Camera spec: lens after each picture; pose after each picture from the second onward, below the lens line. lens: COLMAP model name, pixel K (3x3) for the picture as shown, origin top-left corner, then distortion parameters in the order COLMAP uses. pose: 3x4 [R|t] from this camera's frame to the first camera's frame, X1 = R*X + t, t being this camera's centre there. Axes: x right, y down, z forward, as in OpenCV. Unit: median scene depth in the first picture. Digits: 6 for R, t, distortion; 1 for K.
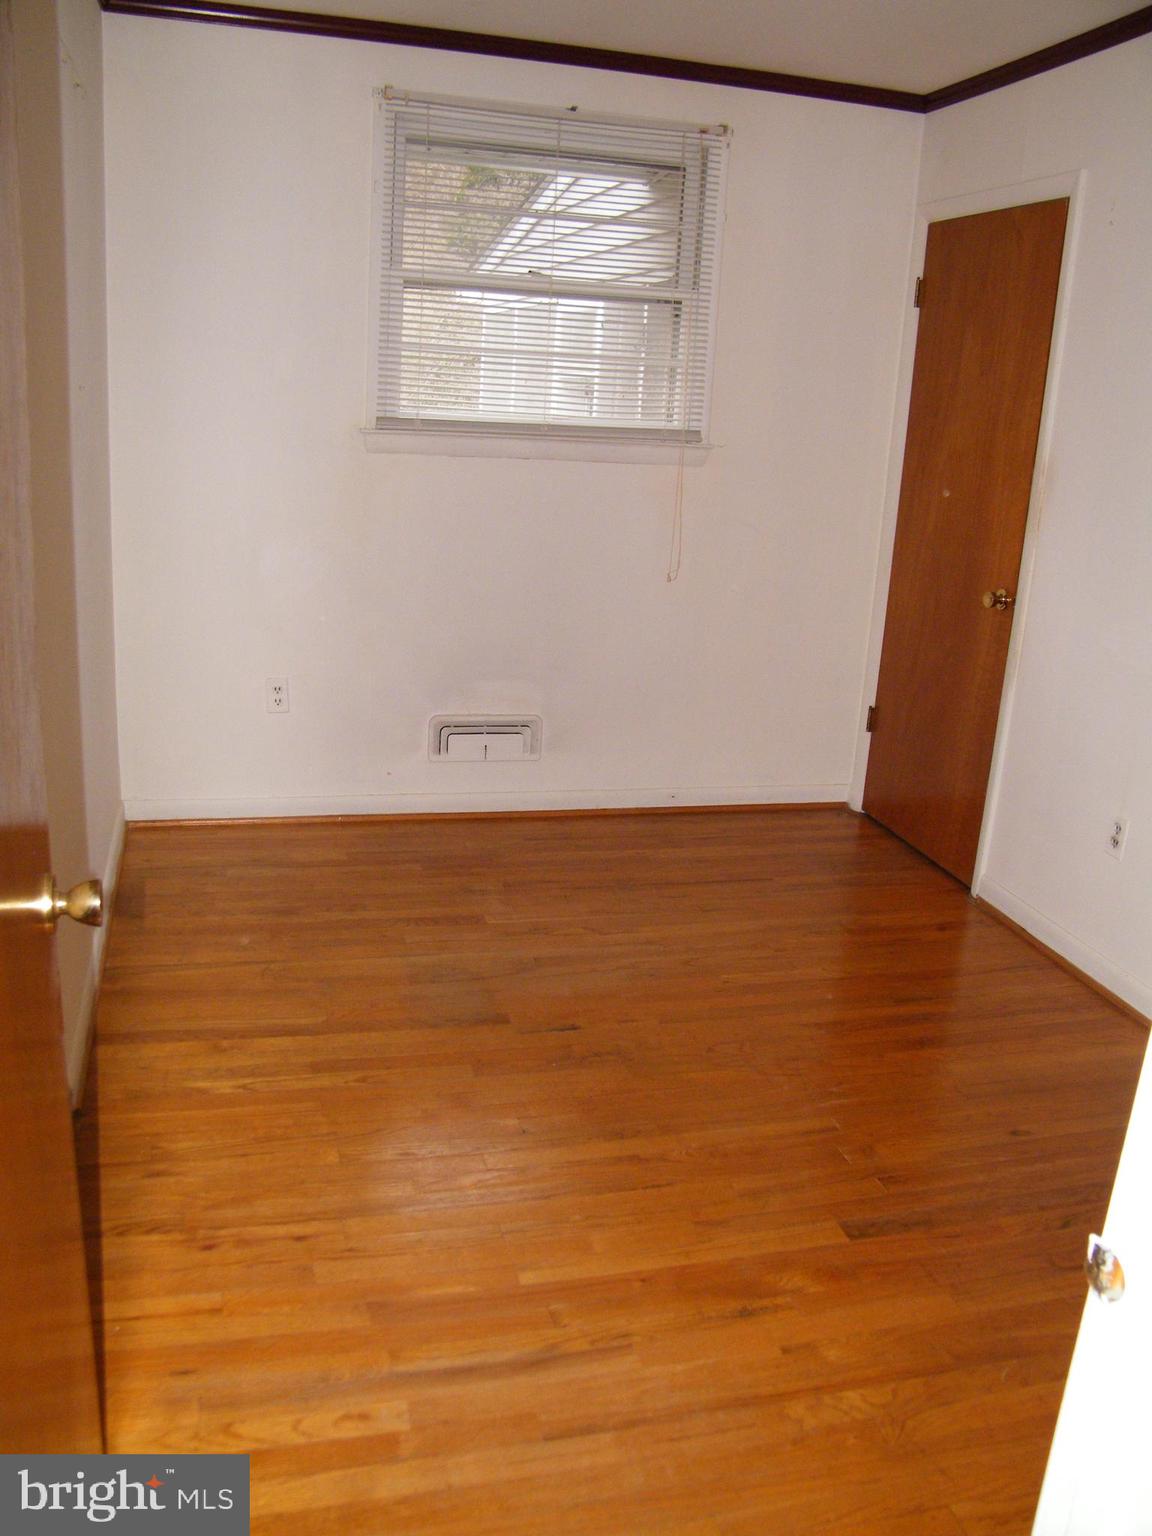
lens RADIAL K [[1308.1, 0, 576.0], [0, 1308.1, 768.0], [0, 0, 1]] dist [-0.187829, 0.177202]
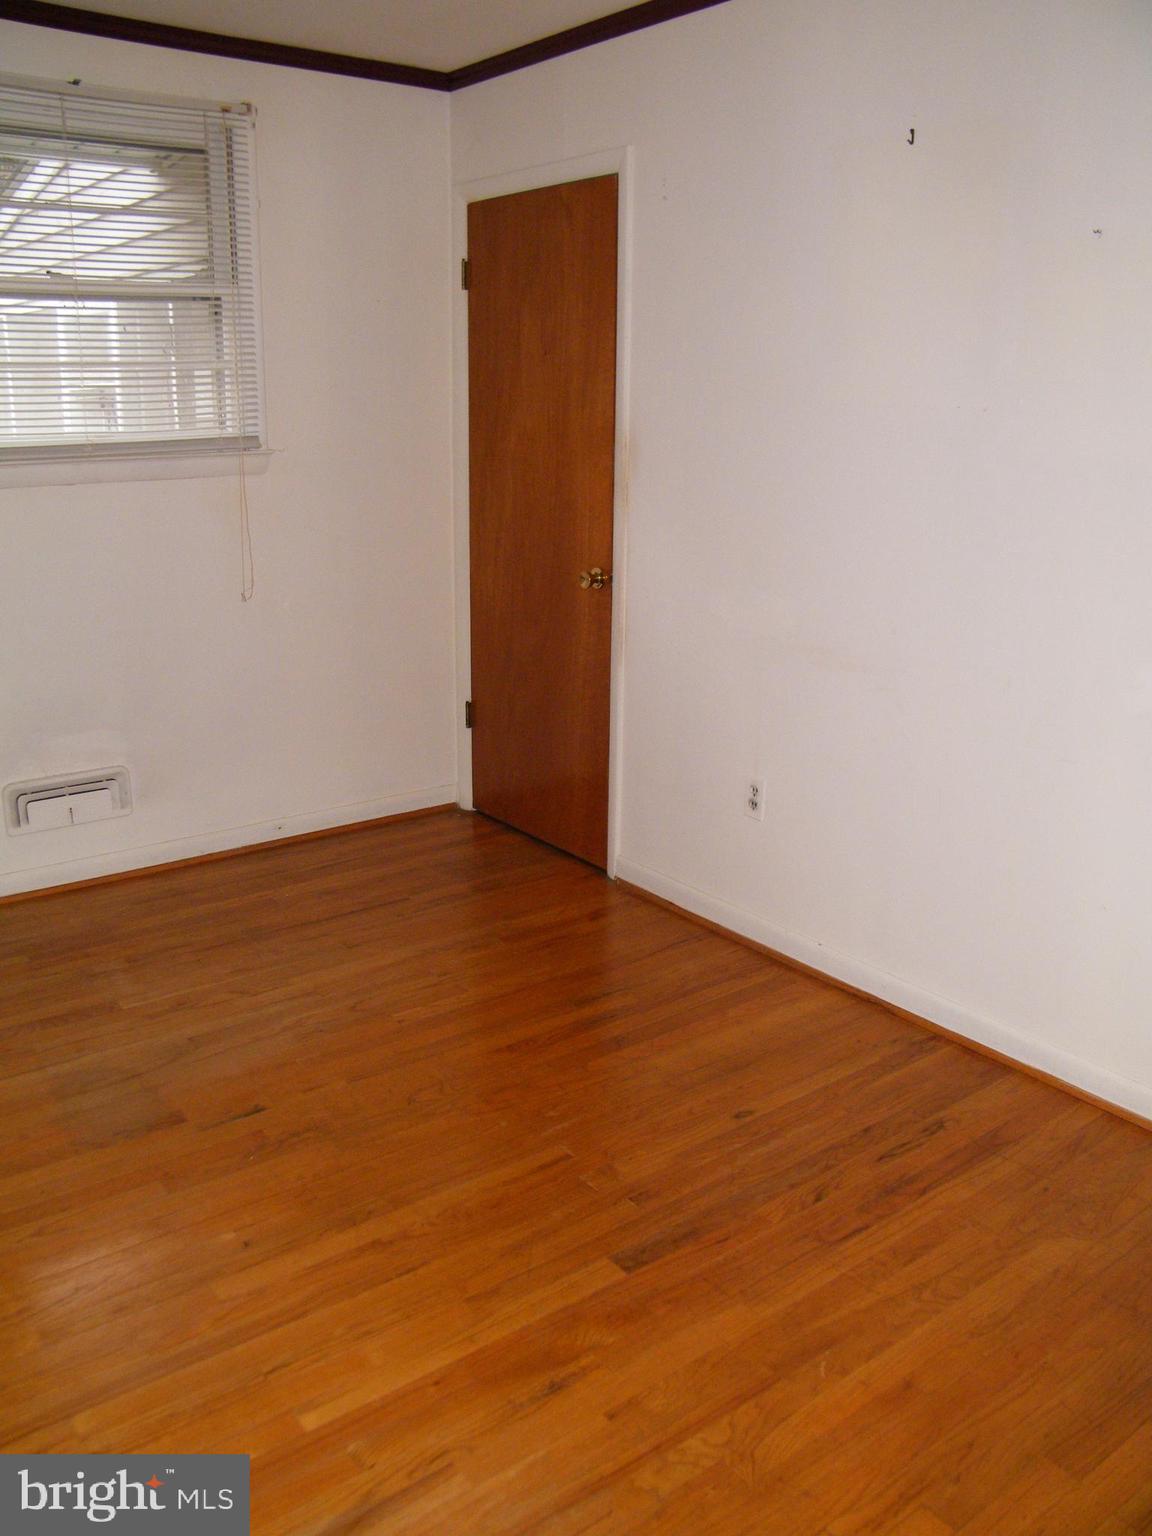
lens RADIAL K [[1301.2, 0, 576.0], [0, 1301.2, 768.0], [0, 0, 1]] dist [-0.182095, 0.154131]
pose [[0.922276, -0.156441, 0.353458, -0.065498], [0.153436, 0.987477, 0.036697, -0.028973], [-0.354772, 0.020388, 0.934730, 0.081702]]
